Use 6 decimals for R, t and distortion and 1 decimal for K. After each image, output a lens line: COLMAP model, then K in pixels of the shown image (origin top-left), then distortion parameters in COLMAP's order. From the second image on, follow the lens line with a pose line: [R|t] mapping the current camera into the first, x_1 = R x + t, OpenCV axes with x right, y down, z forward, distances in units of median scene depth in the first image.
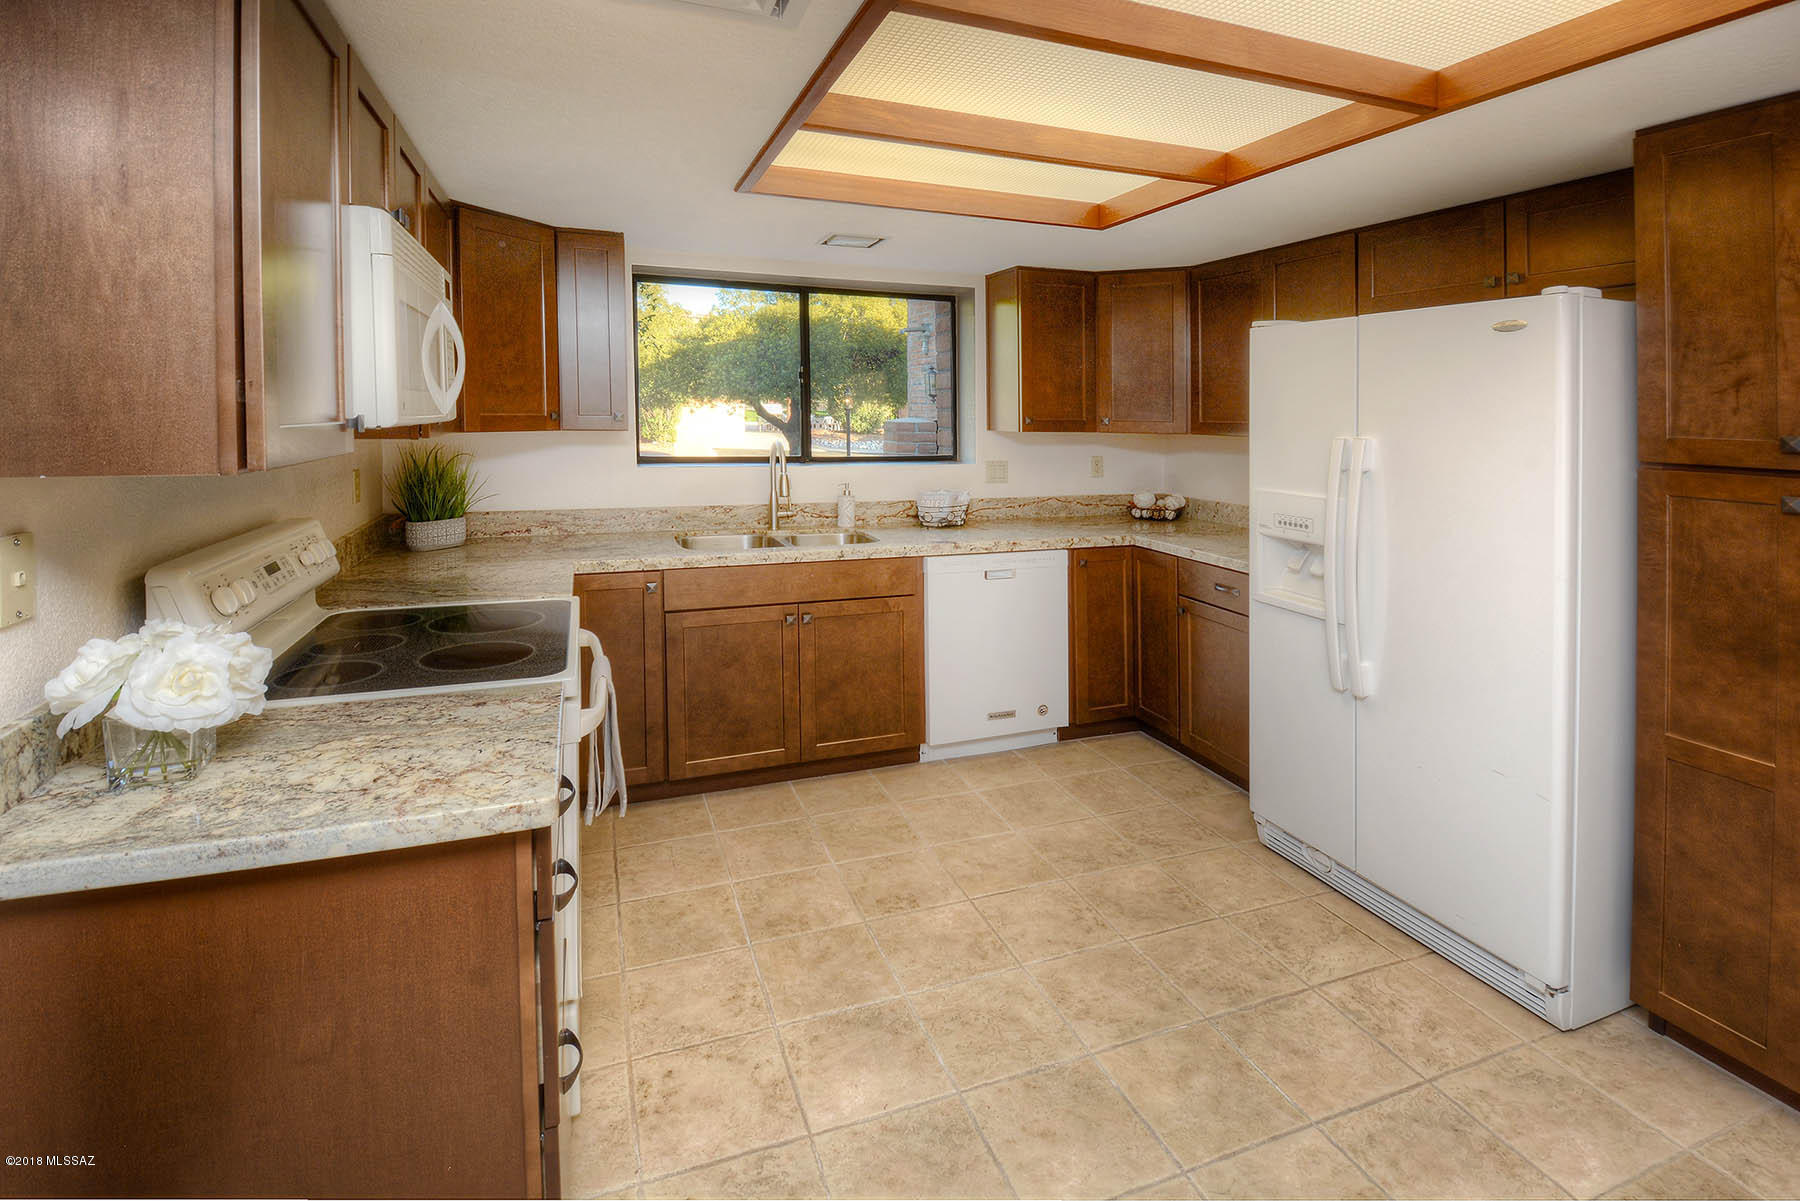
lens RADIAL K [[796.4, 0, 875.5], [0, 796.4, 560.3], [0, 0, 1]] dist [0.013401, -0.016285]
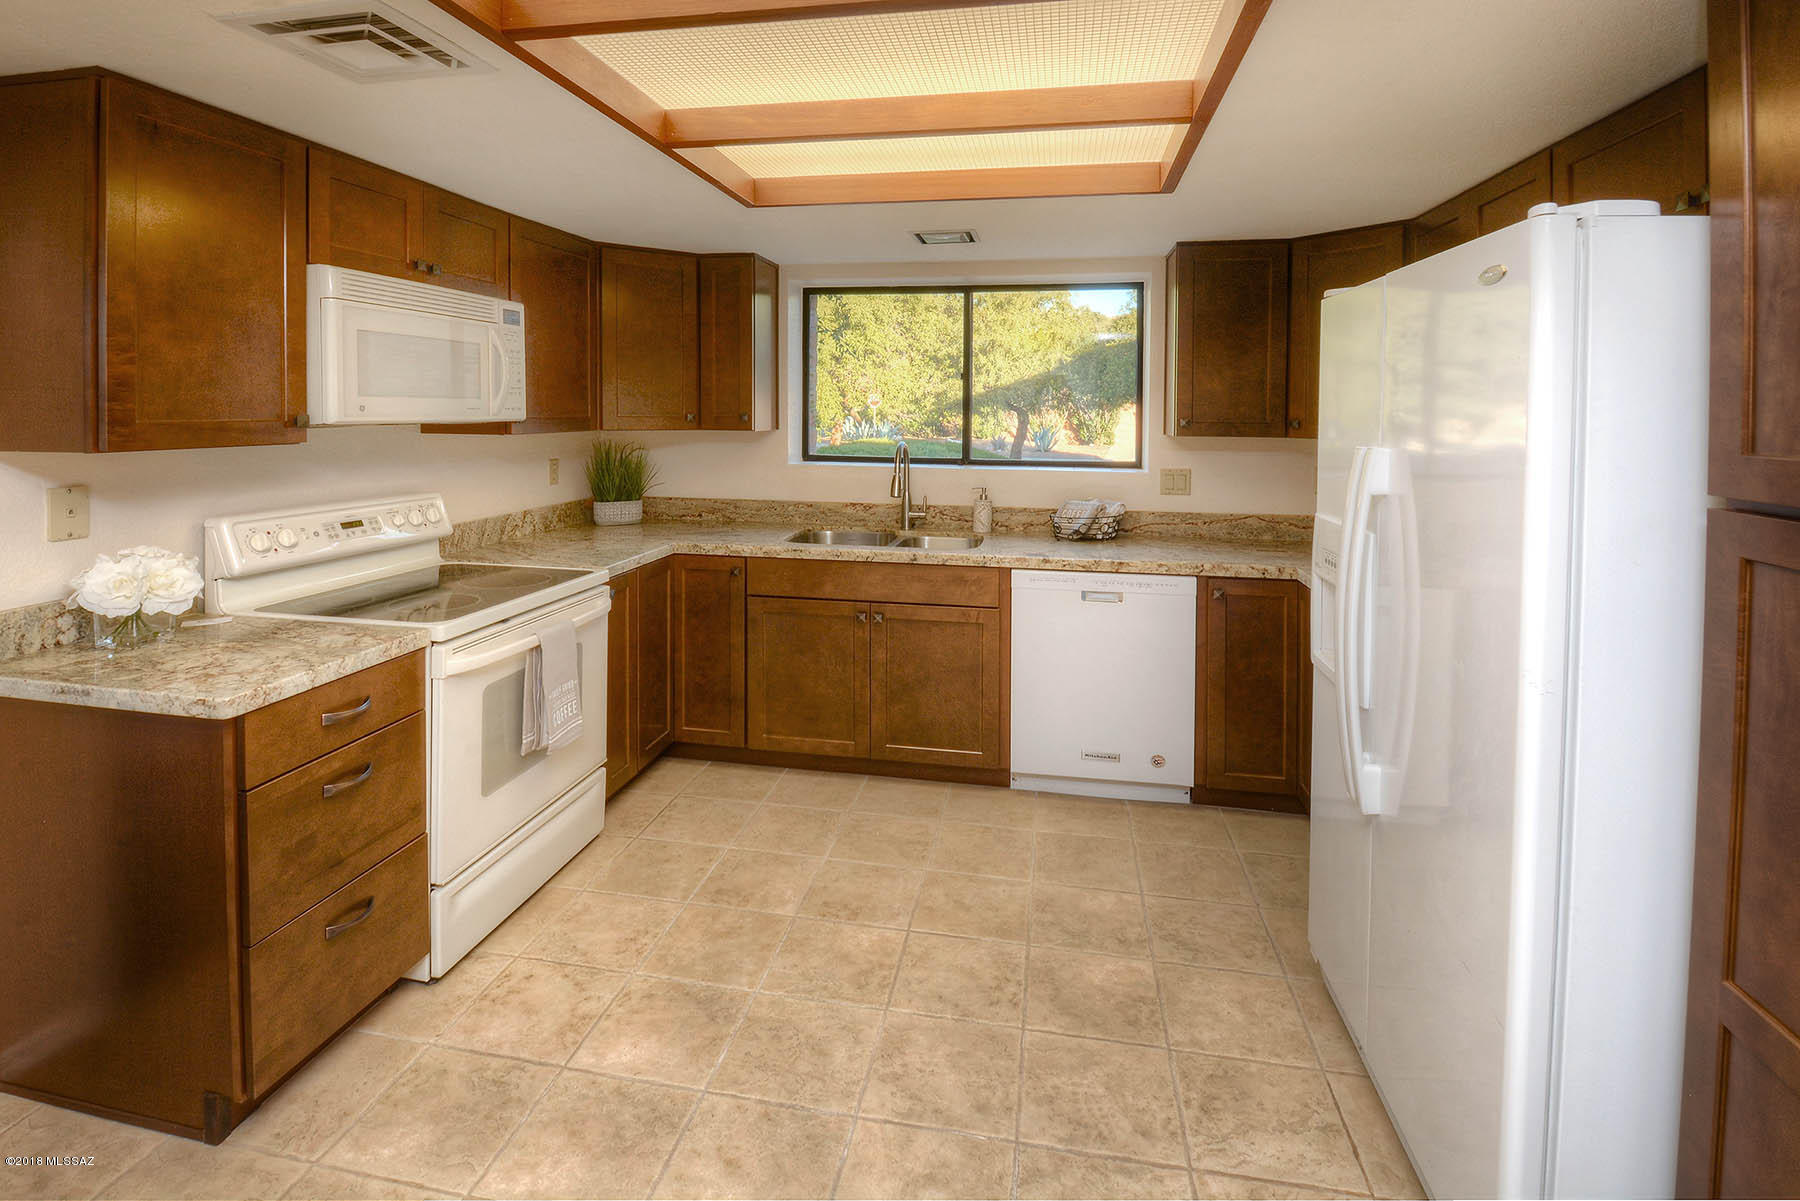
lens RADIAL K [[789.2, 0, 858.8], [0, 789.2, 562.0], [0, 0, 1]] dist [0.010797, -0.016303]
pose [[0.870030, 0.088793, -0.484936, 0.444366], [-0.088440, 0.995800, 0.023663, -0.022767], [0.485000, 0.022300, 0.874230, 0.135891]]
